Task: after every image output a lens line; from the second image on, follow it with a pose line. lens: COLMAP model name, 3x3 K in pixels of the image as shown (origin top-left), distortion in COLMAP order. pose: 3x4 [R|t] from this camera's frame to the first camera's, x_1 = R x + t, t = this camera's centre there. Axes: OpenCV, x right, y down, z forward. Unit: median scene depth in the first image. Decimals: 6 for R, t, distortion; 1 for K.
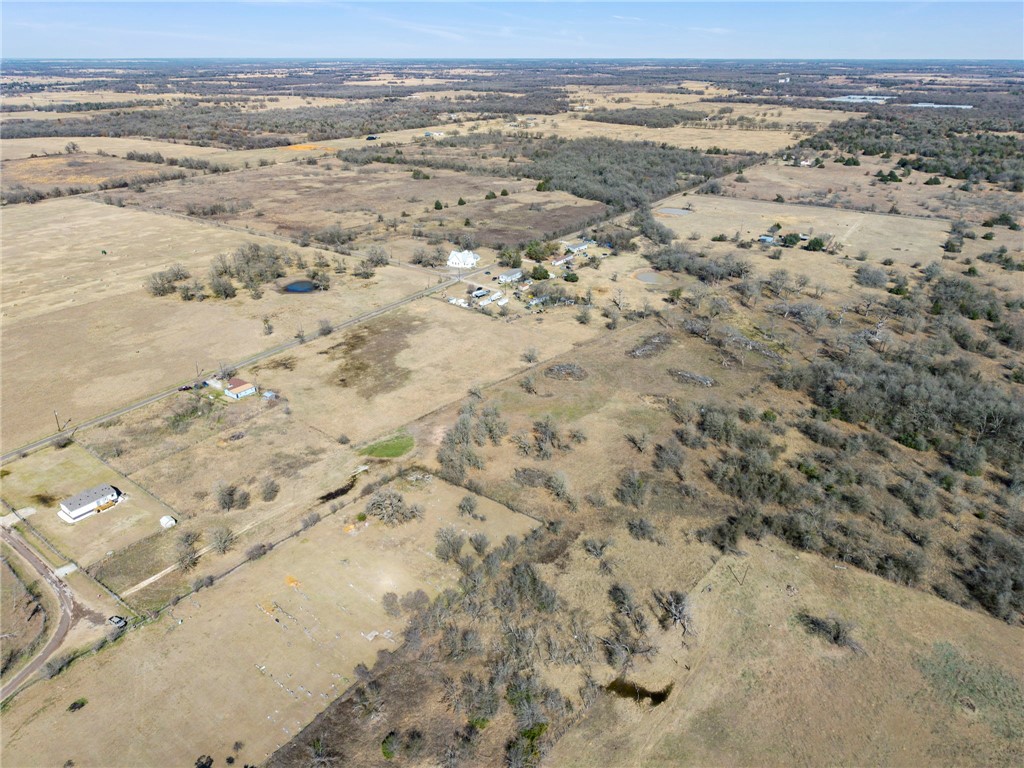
lens RADIAL K [[687.0, 0, 512.0], [0, 687.0, 384.0], [0, 0, 1]] dist [0.001665, -0.002207]
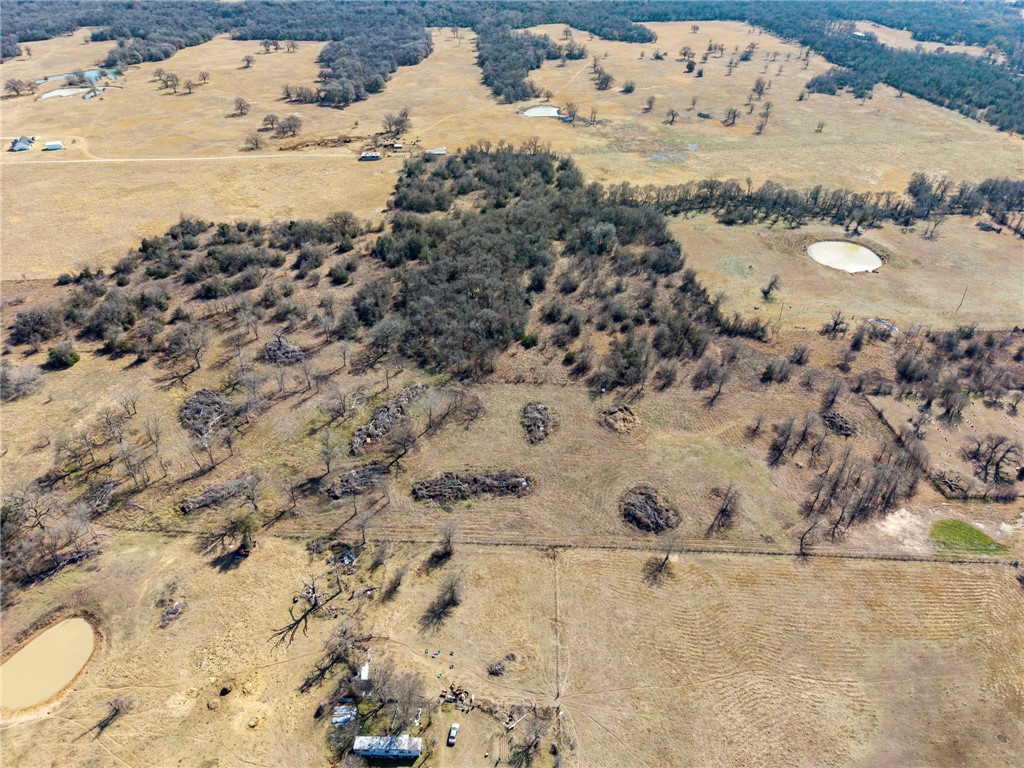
lens RADIAL K [[696.2, 0, 512.0], [0, 696.2, 384.0], [0, 0, 1]] dist [-0.000584, -0.003319]
pose [[-0.662897, -0.443816, 0.602989, -0.240375], [0.315732, 0.564550, 0.762625, -0.821799], [-0.678882, 0.695924, -0.234112, 1.445434]]
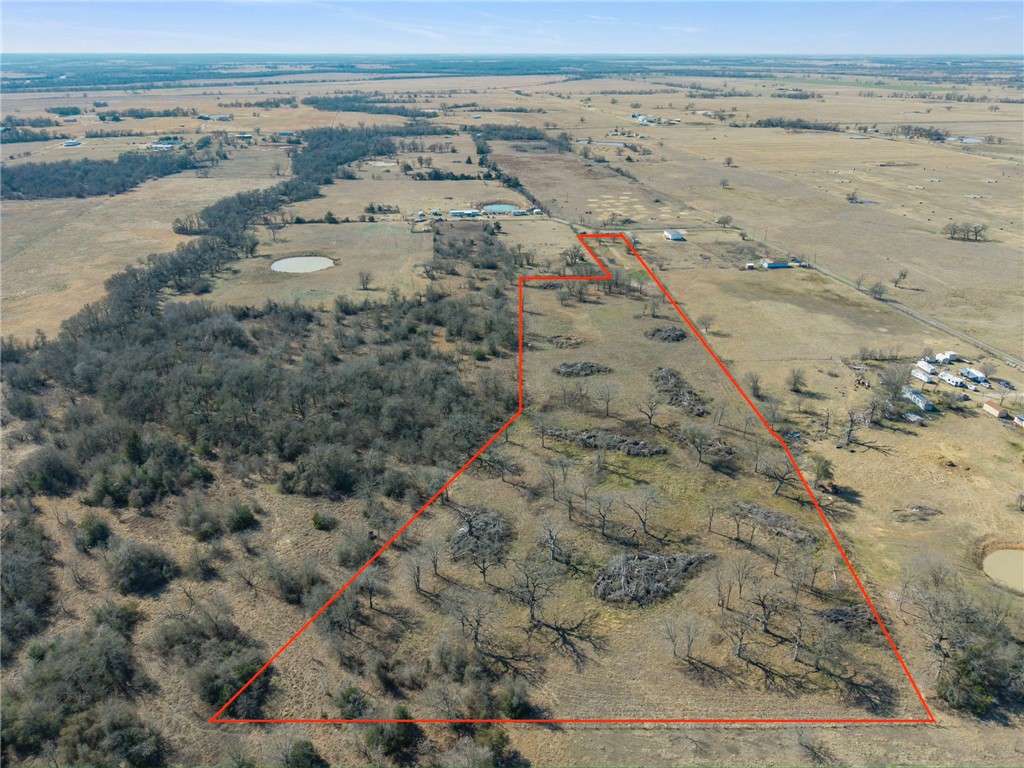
lens RADIAL K [[696.2, 0, 512.0], [0, 696.2, 384.0], [0, 0, 1]] dist [-0.000584, -0.003319]
pose [[-0.700921, 0.310038, -0.642329, 1.126737], [-0.308216, 0.680486, 0.664787, -0.706513], [0.643205, 0.663939, -0.381408, 1.594059]]
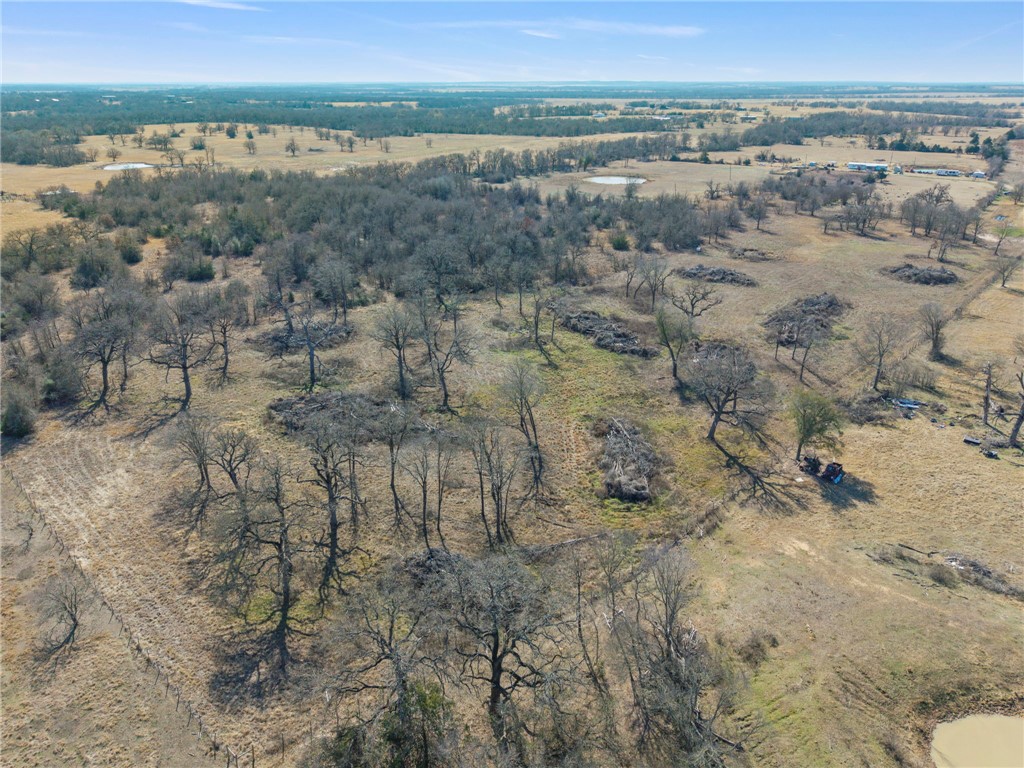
lens RADIAL K [[709.2, 0, 512.0], [0, 709.2, 384.0], [0, 0, 1]] dist [-0.002167, -0.002467]
pose [[-0.999940, 0.009039, -0.006122, 0.550715], [0.001361, 0.659614, 0.751603, -0.524519], [0.010832, 0.751550, -0.659587, 1.829942]]
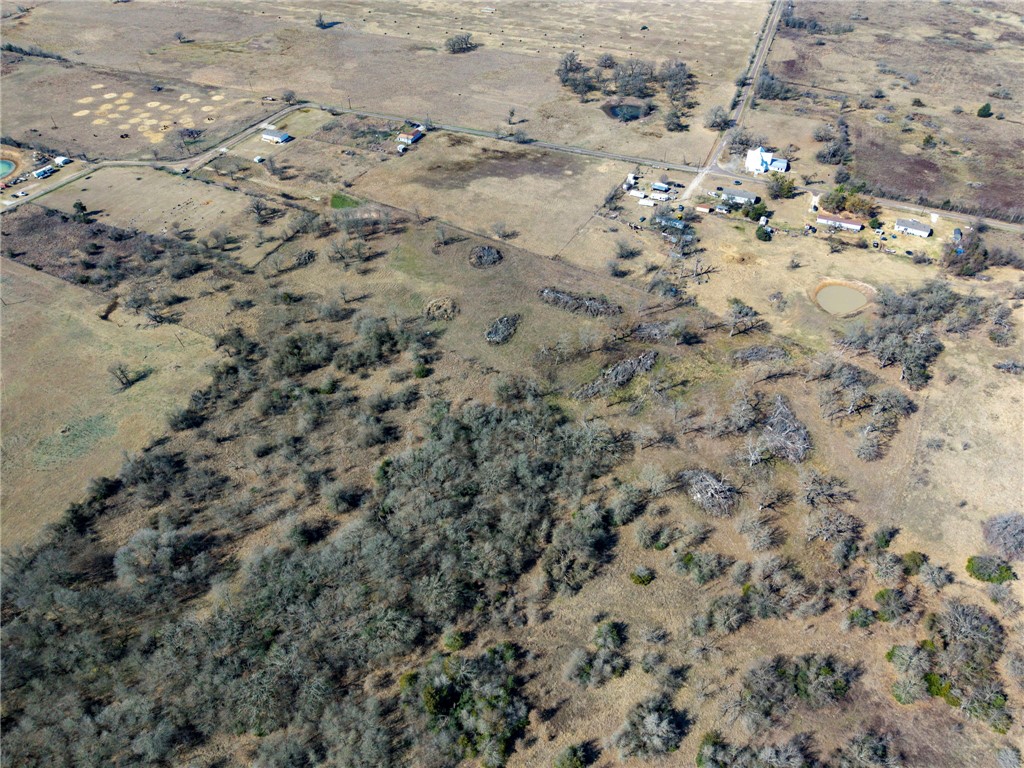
lens RADIAL K [[687.0, 0, 512.0], [0, 687.0, 384.0], [0, 0, 1]] dist [0.001665, -0.002207]
pose [[0.239003, 0.674585, -0.698436, 1.221453], [-0.430775, 0.718287, 0.546348, -0.599128], [0.870236, 0.170291, 0.462267, 0.702325]]
